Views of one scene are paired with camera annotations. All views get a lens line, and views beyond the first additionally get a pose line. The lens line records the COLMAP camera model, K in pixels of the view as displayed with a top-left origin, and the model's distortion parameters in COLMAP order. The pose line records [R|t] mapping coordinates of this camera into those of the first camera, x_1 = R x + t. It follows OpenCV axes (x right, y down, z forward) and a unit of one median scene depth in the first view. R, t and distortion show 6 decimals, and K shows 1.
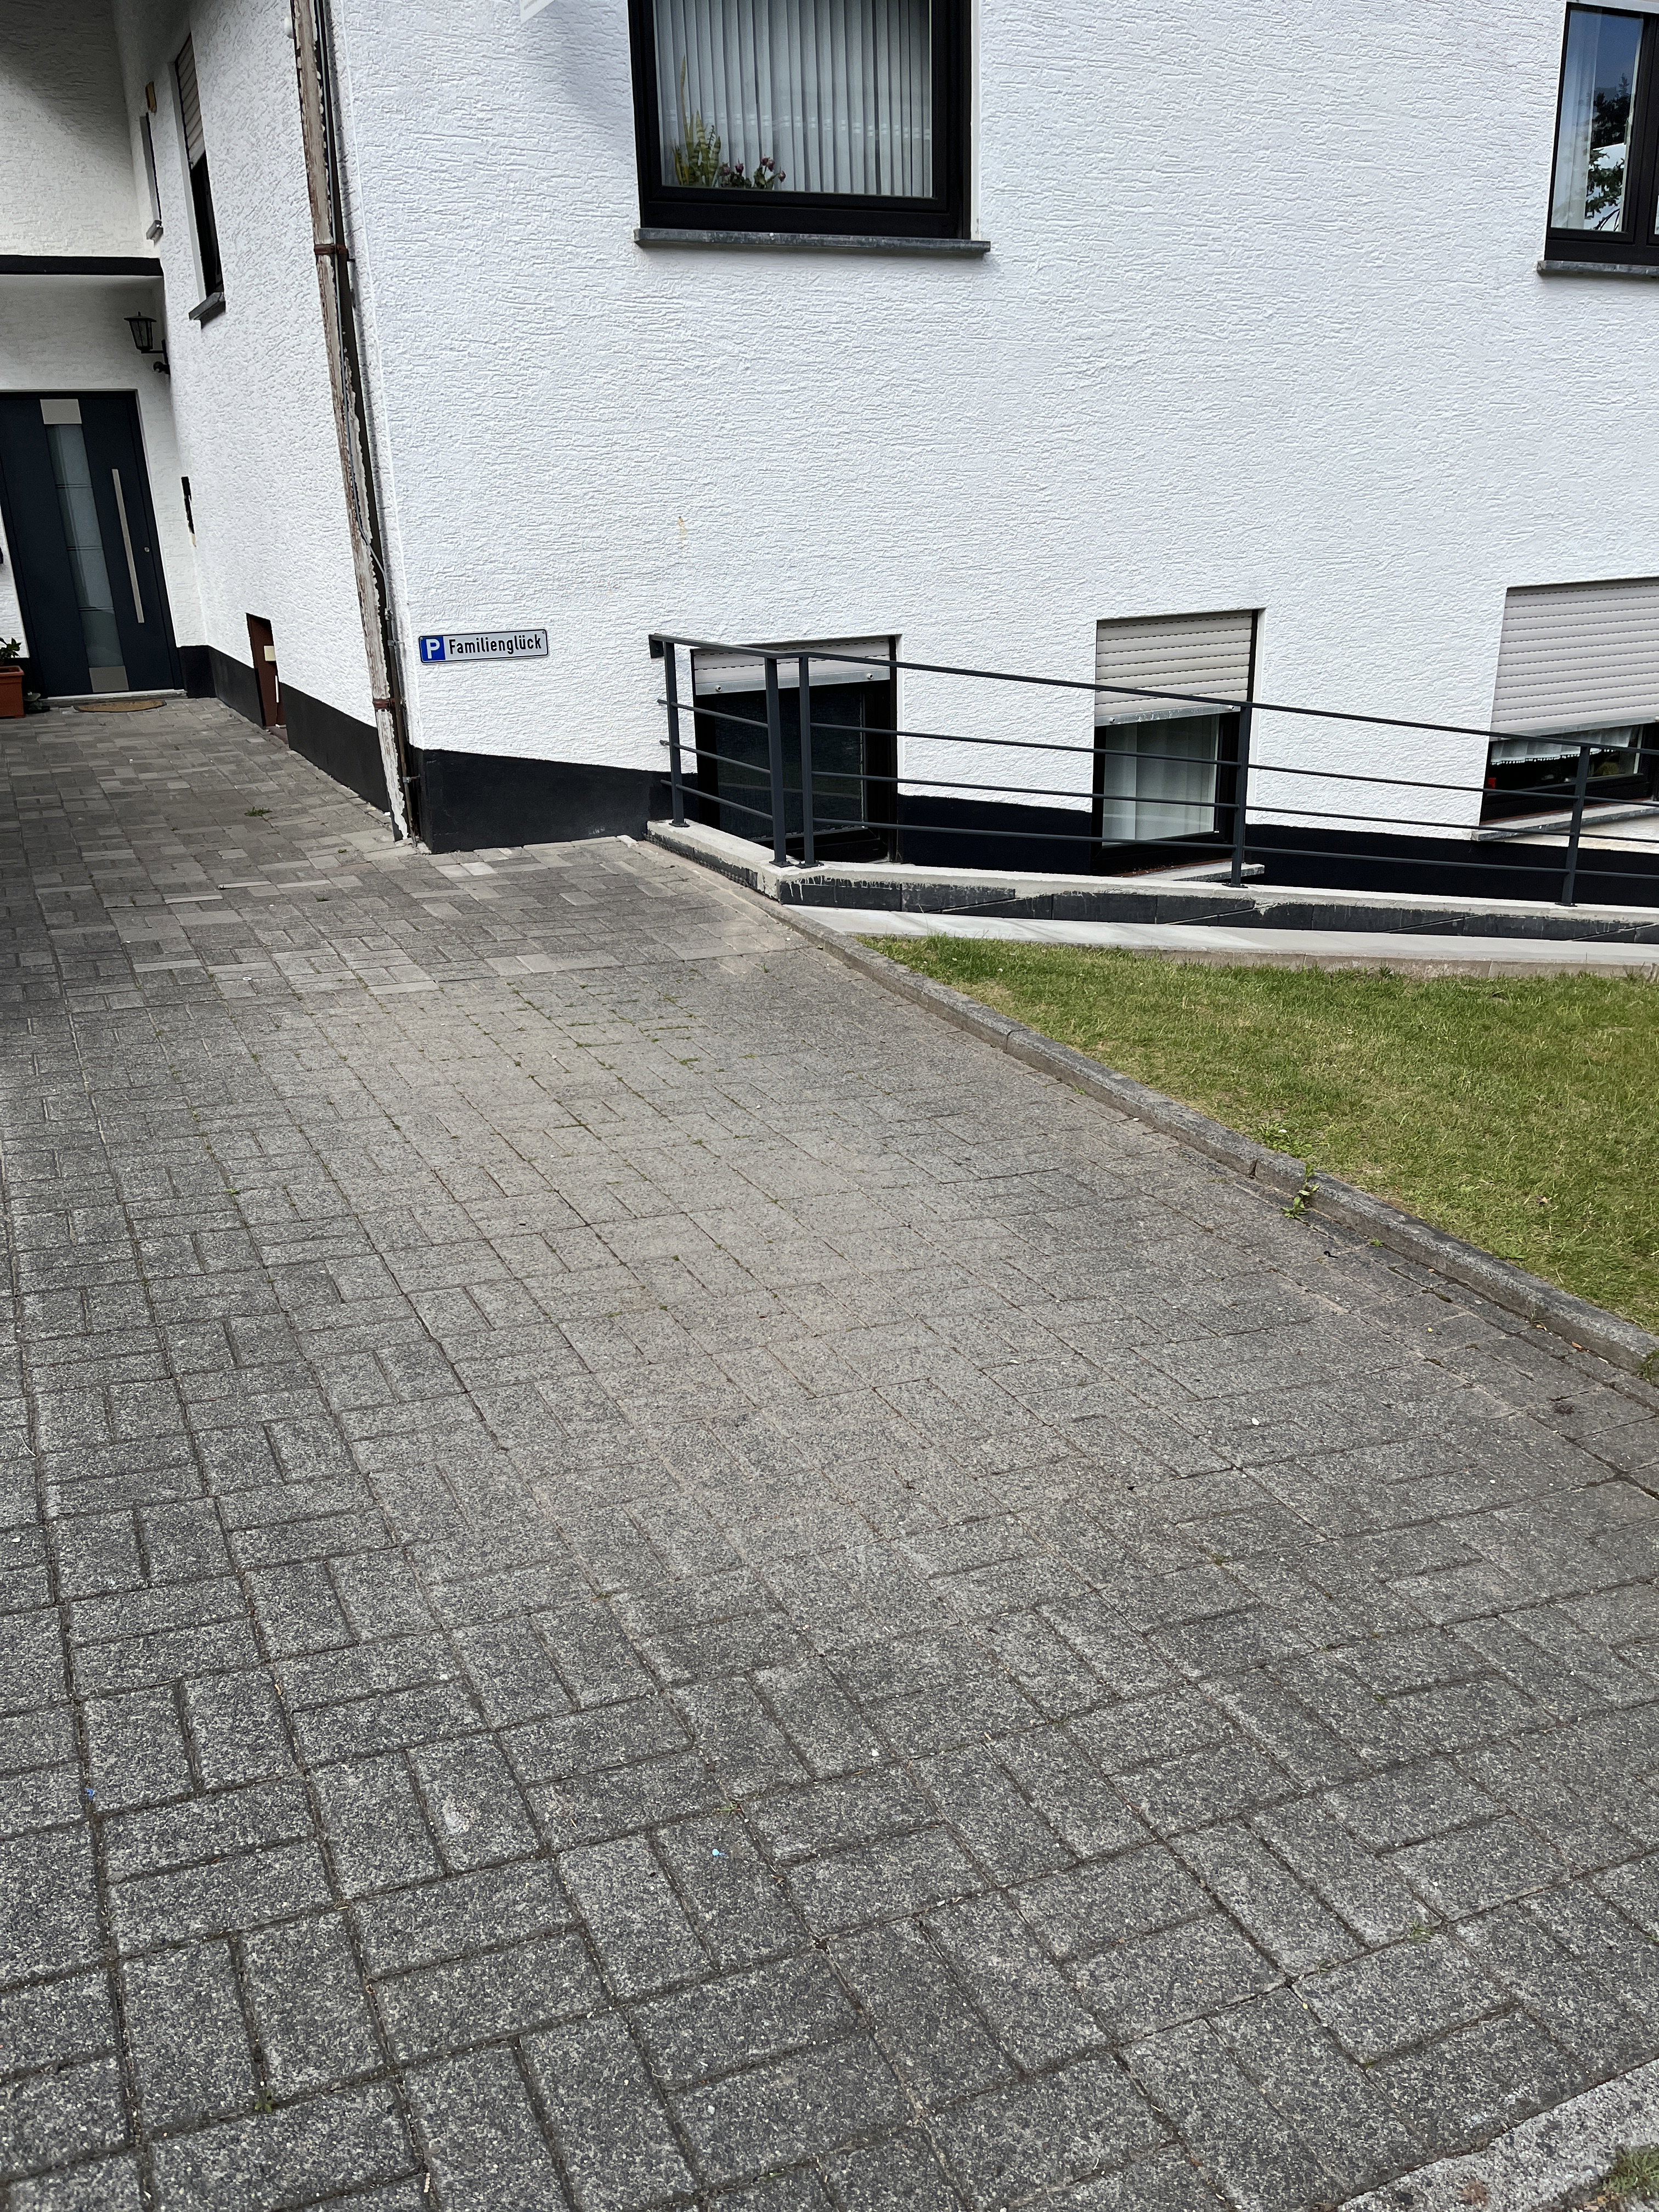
lens RADIAL K [[1663.6, 0, 822.0], [0, 1663.6, 1103.2], [0, 0, 1]] dist [0.033798, -0.010486]
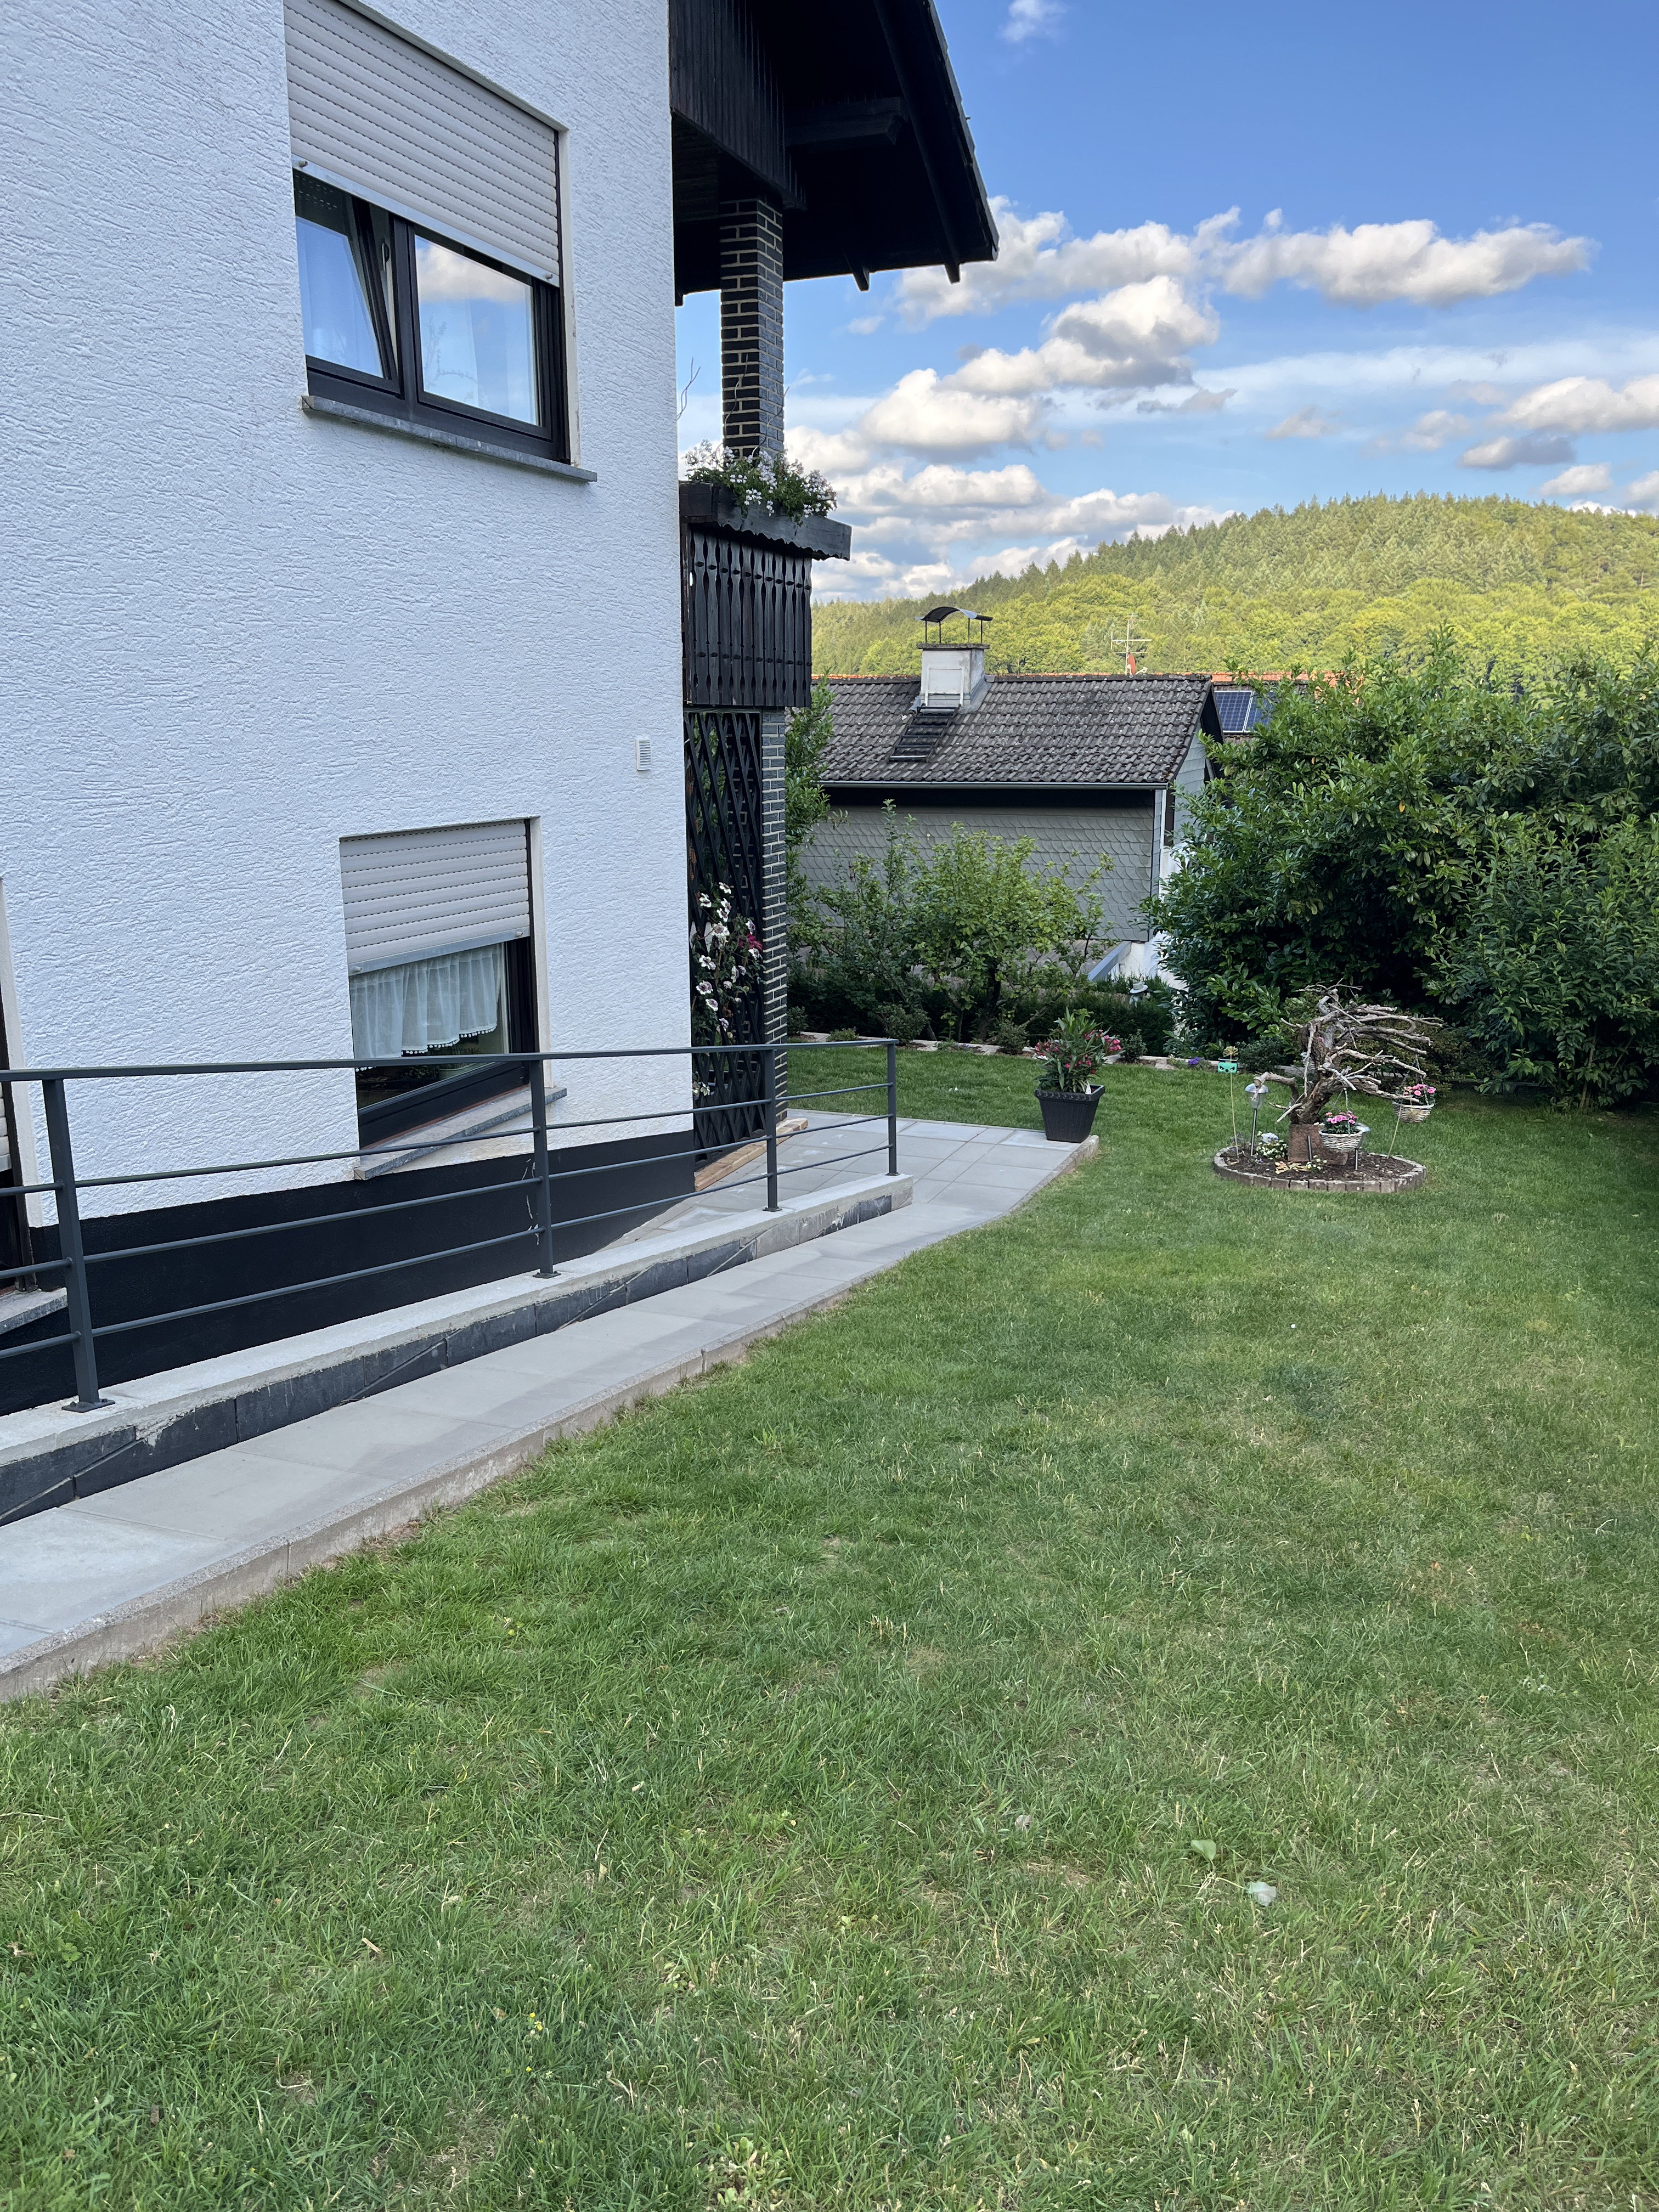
lens RADIAL K [[1663.6, 0, 827.8], [0, 1663.6, 1119.5], [0, 0, 1]] dist [0.033798, -0.010486]
pose [[0.720148, -0.140039, 0.679541, 0.059786], [0.217691, 0.975567, -0.029656, -0.132073], [-0.658785, 0.169286, 0.733038, 0.384866]]
